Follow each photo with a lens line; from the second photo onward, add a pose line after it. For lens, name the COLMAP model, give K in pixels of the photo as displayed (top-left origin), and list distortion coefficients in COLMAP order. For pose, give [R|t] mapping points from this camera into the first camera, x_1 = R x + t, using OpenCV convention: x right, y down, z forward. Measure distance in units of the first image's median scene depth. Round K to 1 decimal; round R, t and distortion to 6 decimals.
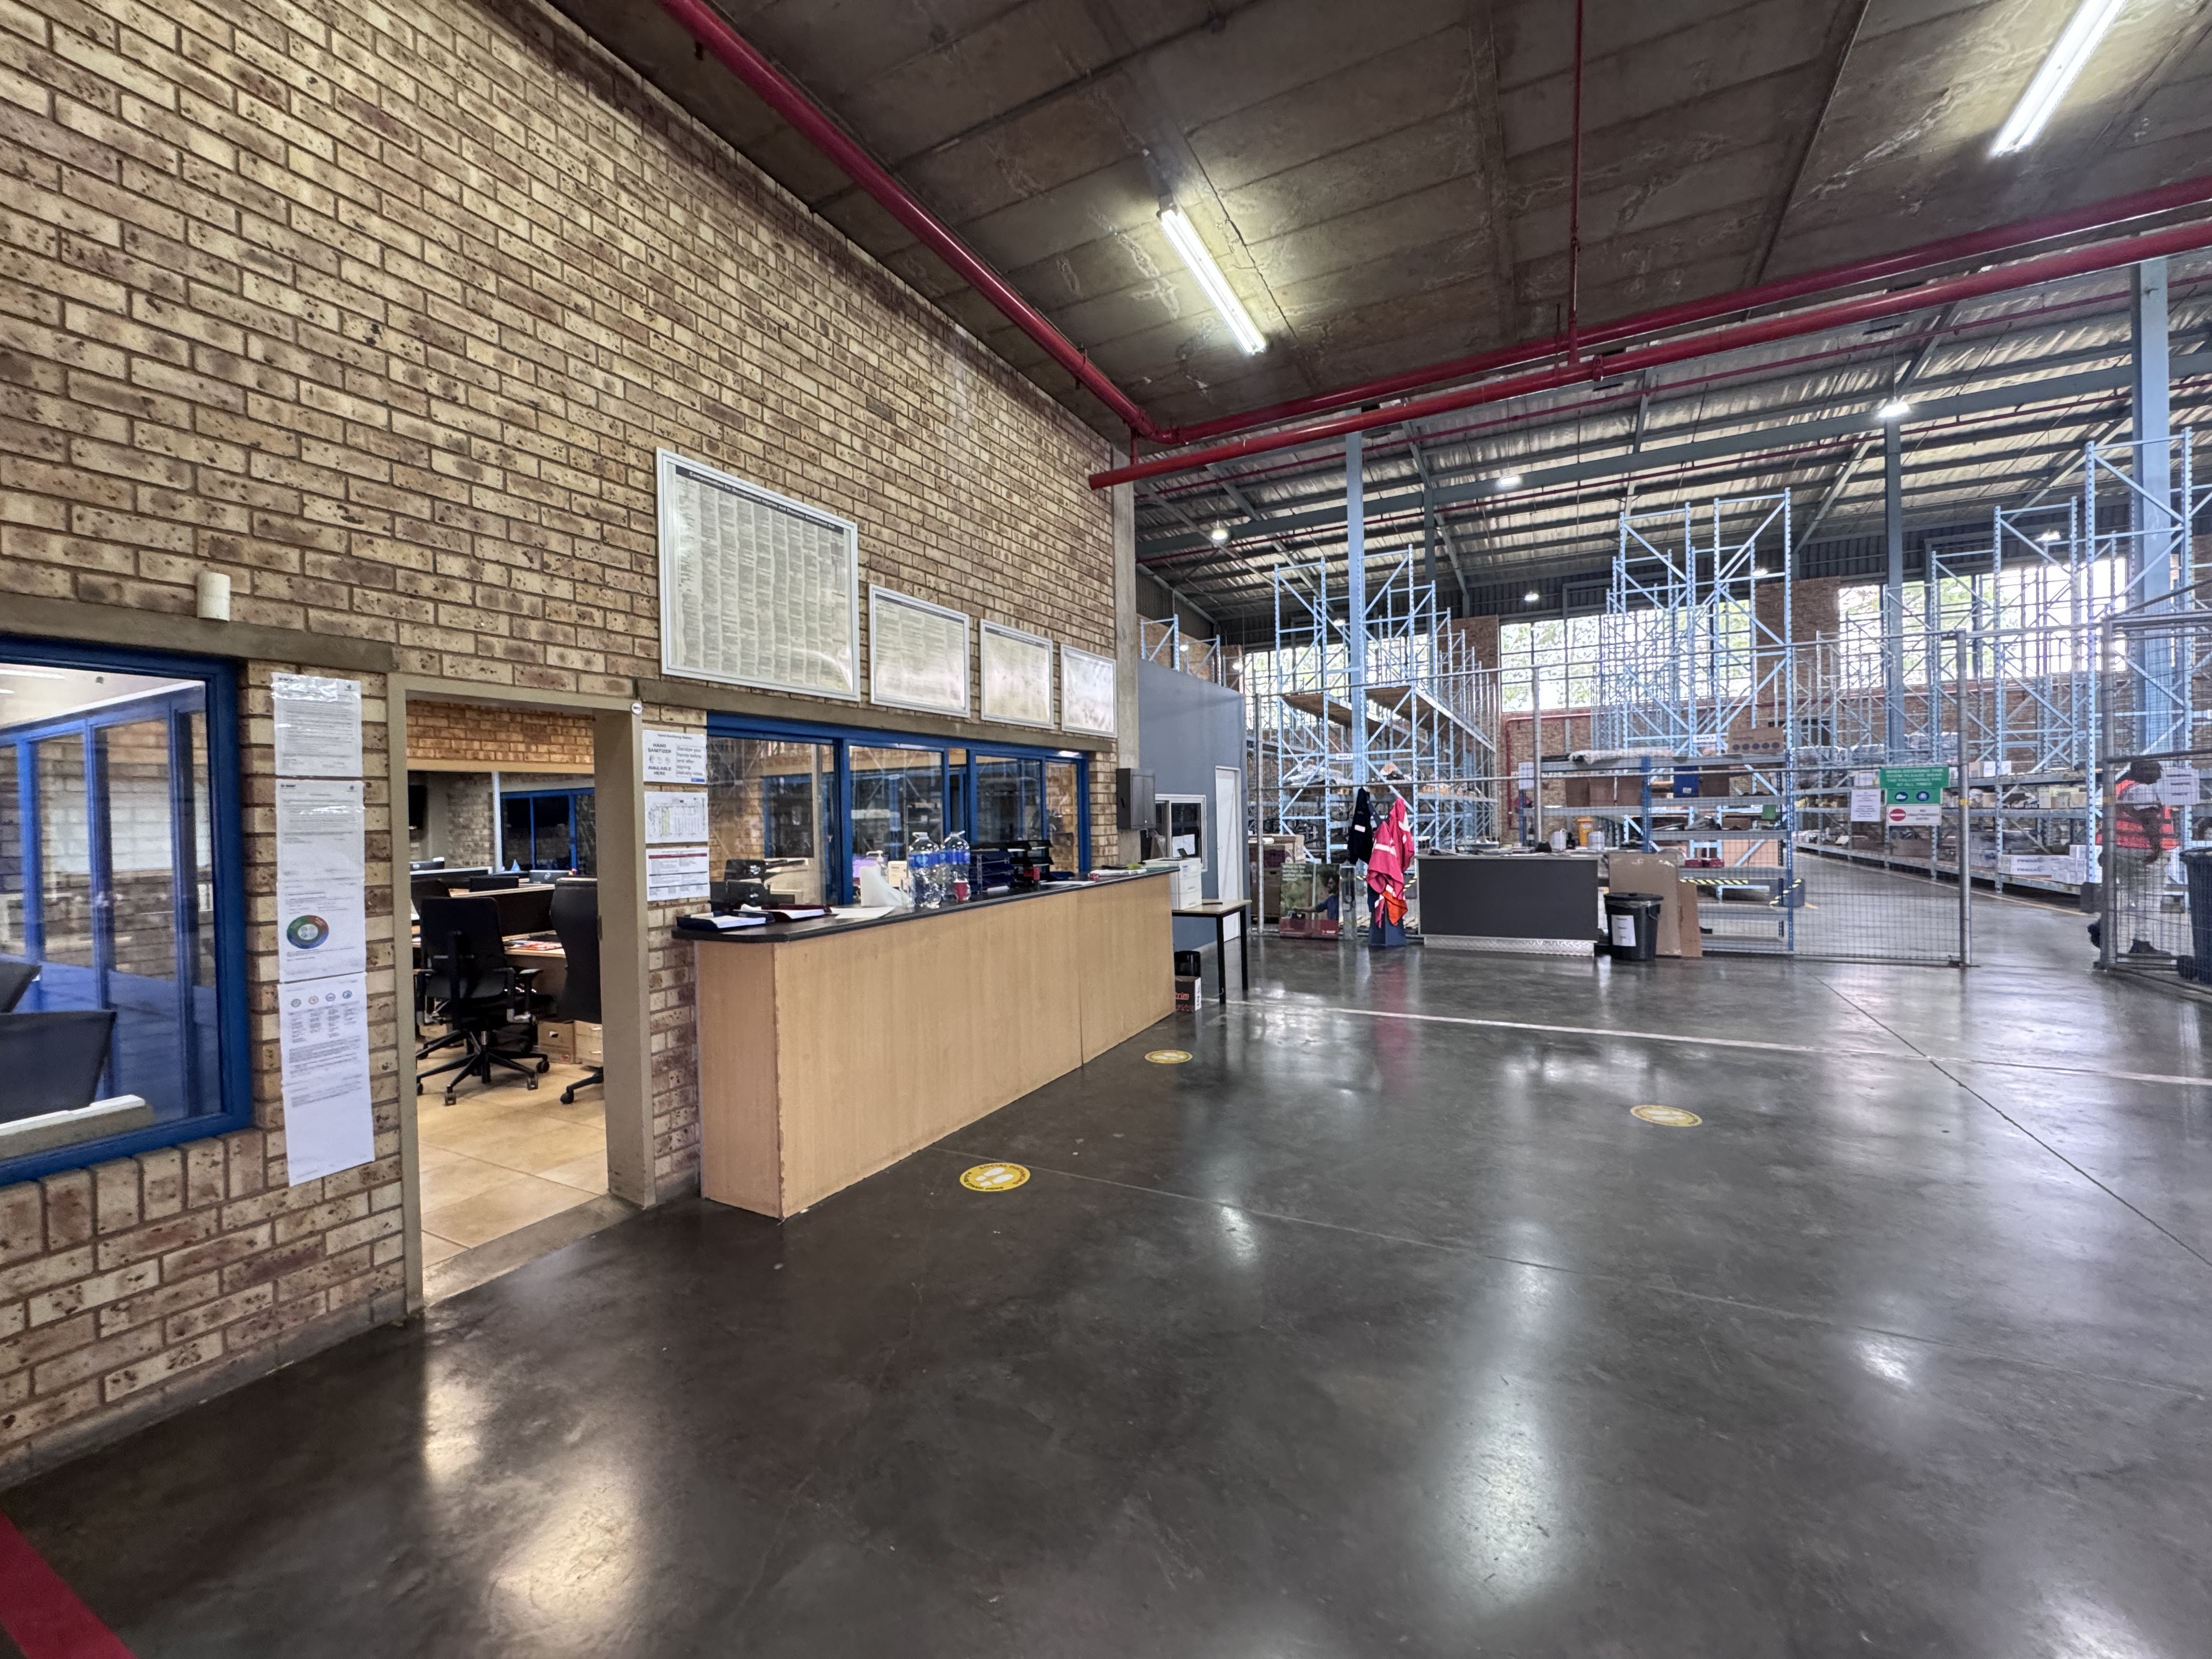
lens RADIAL K [[883.8, 0, 1102.2], [0, 883.8, 829.9], [0, 0, 1]] dist [-0.009277, -0.000051]
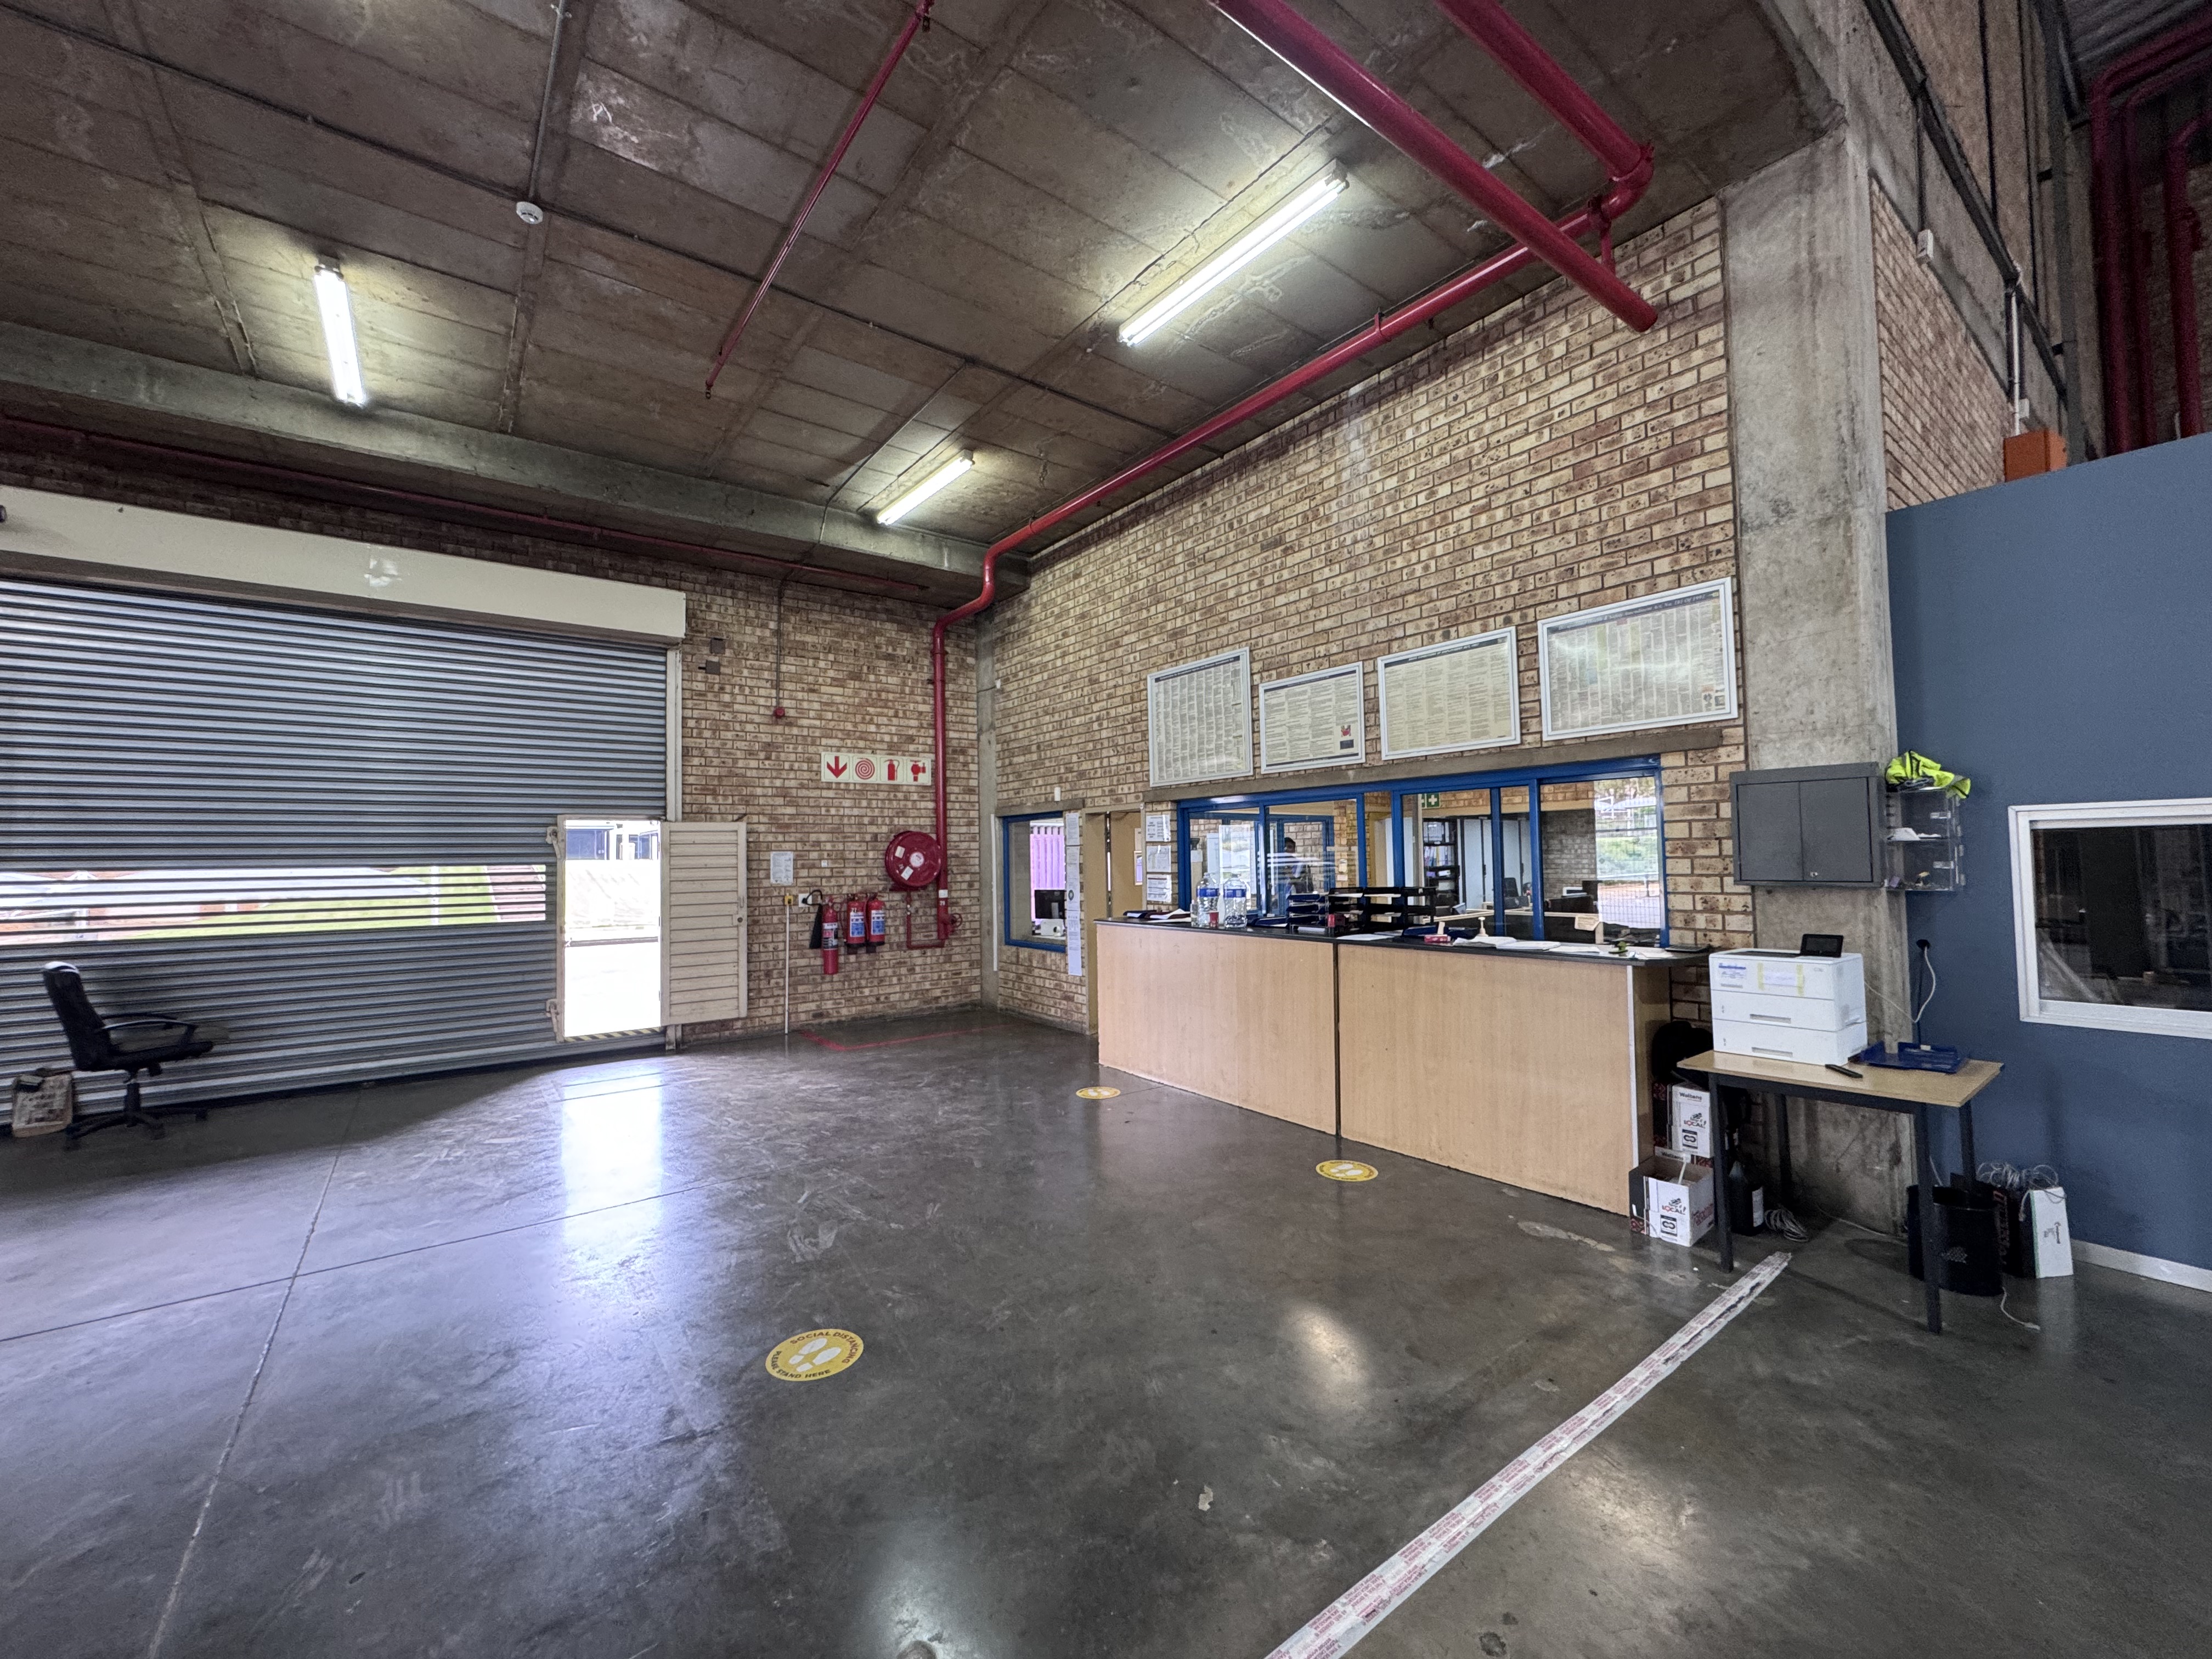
lens RADIAL K [[883.8, 0, 1101.7], [0, 883.8, 825.2], [0, 0, 1]] dist [-0.009277, -0.000051]
pose [[-0.428870, -0.006322, -0.903344, 0.527683], [0.010083, 0.999880, -0.011784, -0.026698], [0.903310, -0.014162, -0.428754, 0.684272]]
